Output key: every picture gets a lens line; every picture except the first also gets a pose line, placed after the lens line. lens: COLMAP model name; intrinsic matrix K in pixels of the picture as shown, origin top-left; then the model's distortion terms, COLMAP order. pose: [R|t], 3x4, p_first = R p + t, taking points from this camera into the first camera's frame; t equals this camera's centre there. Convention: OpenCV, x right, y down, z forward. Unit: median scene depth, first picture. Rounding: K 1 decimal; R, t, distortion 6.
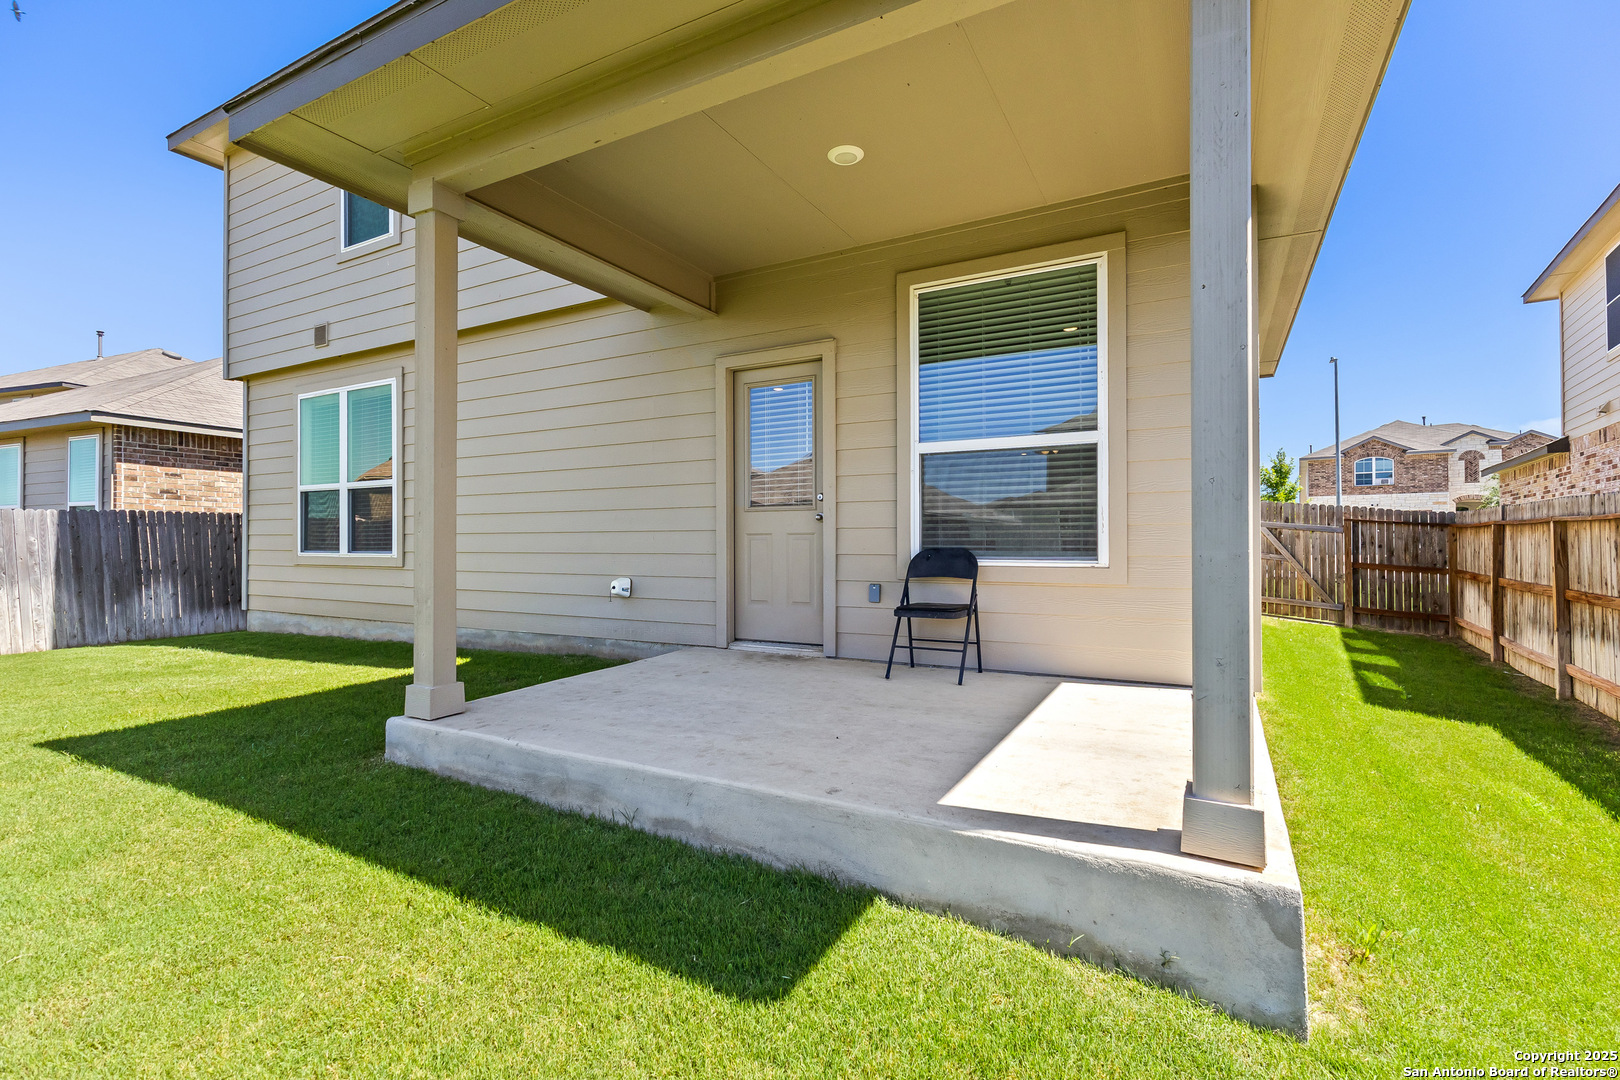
lens RADIAL K [[735.2, 0, 810.0], [0, 735.2, 540.0], [0, 0, 1]] dist [-0.000699, 0.000091]
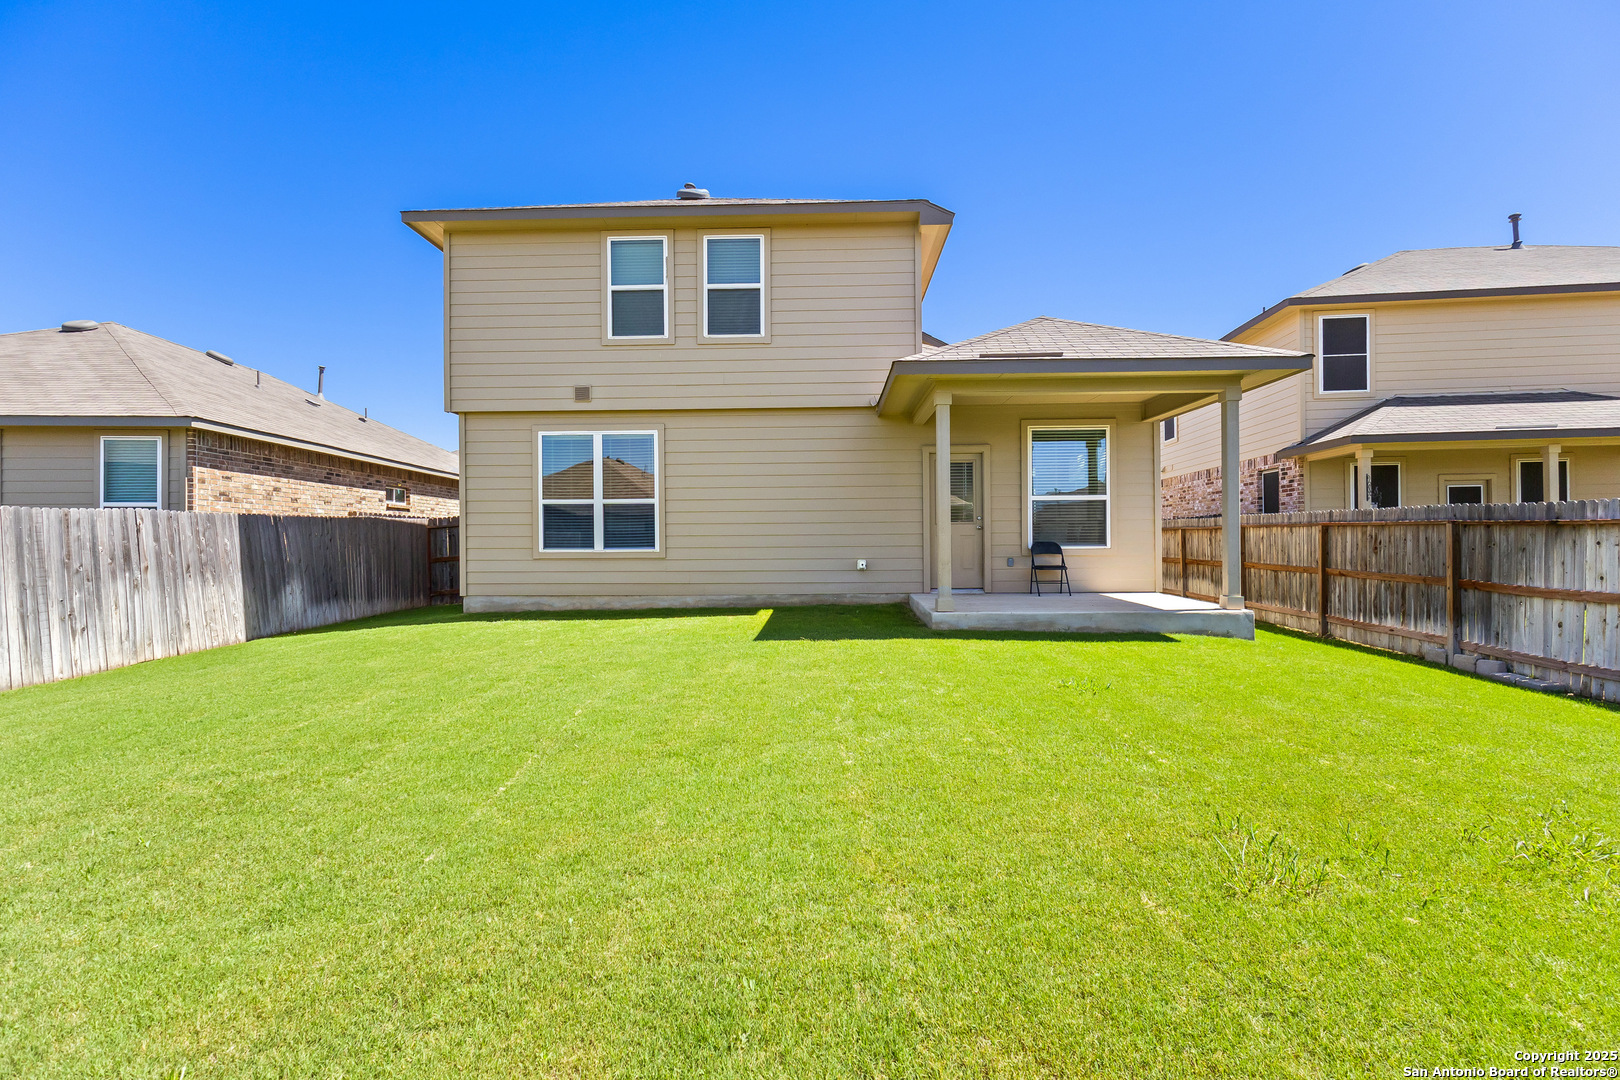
lens RADIAL K [[735.2, 0, 810.0], [0, 735.2, 540.0], [0, 0, 1]] dist [-0.000699, 0.000091]
pose [[0.890003, -0.004846, 0.455928, -0.912261], [0.003471, 0.999987, 0.003854, -0.003781], [-0.455941, -0.001847, 0.890008, -0.436841]]
